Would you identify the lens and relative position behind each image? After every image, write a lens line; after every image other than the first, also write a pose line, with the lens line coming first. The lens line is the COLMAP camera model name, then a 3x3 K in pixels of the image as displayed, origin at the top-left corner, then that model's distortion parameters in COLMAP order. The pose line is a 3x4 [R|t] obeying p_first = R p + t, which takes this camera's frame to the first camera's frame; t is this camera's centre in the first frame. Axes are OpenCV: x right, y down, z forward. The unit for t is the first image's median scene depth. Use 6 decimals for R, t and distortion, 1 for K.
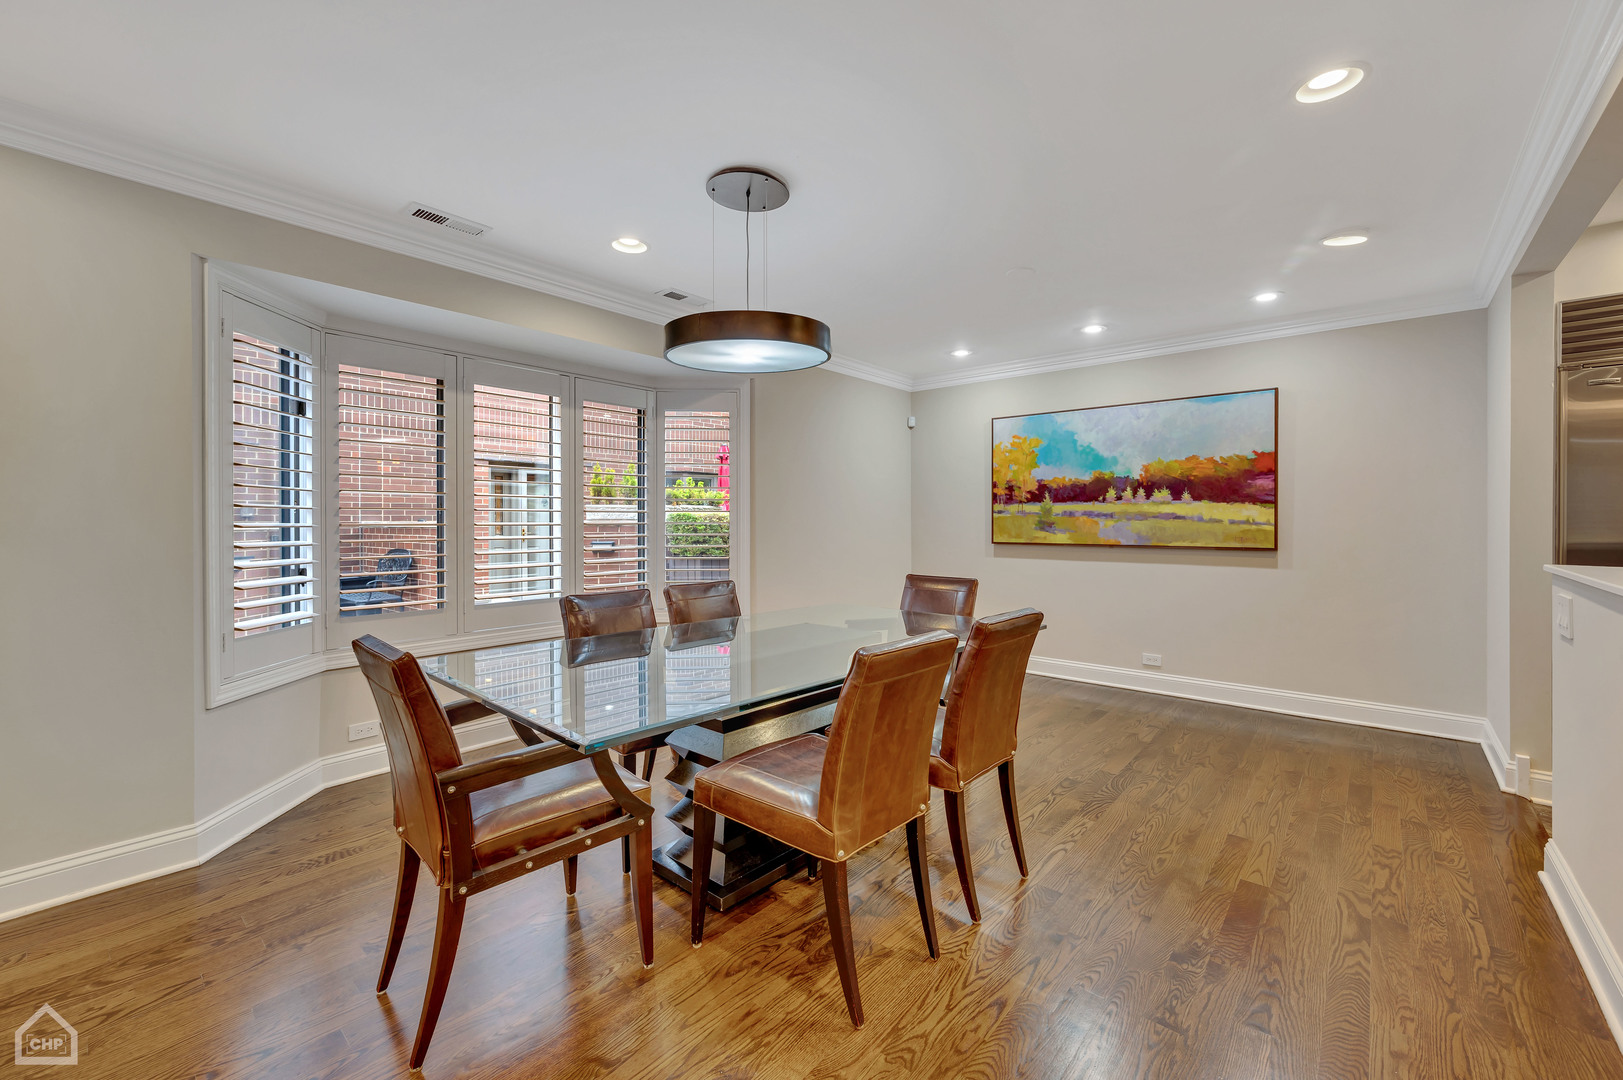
lens RADIAL K [[668.1, 0, 812.9], [0, 668.1, 528.4], [0, 0, 1]] dist [0.001660, 0.000171]
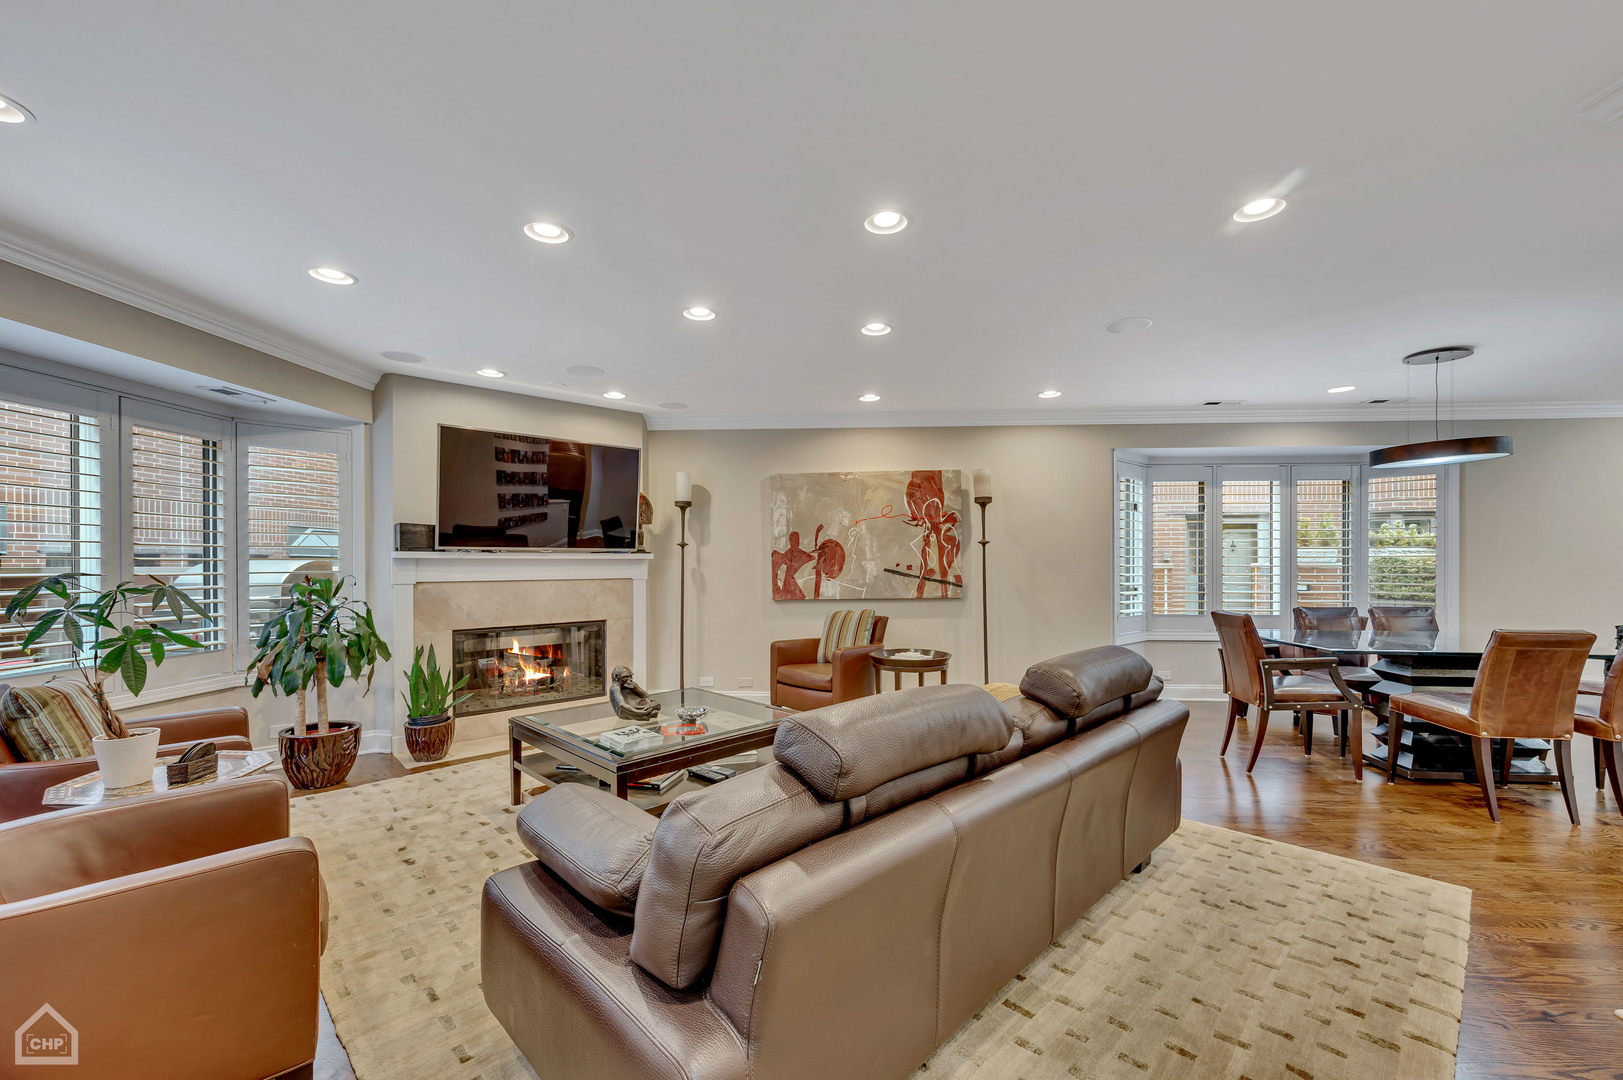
lens RADIAL K [[645.8, 0, 815.8], [0, 645.8, 560.6], [0, 0, 1]] dist [-0.000337, 0.000190]
pose [[0.603079, -0.001559, -0.797680, 0.198651], [-0.008088, 0.999935, -0.008069, 0.002935], [0.797640, 0.011317, 0.603027, -0.926163]]
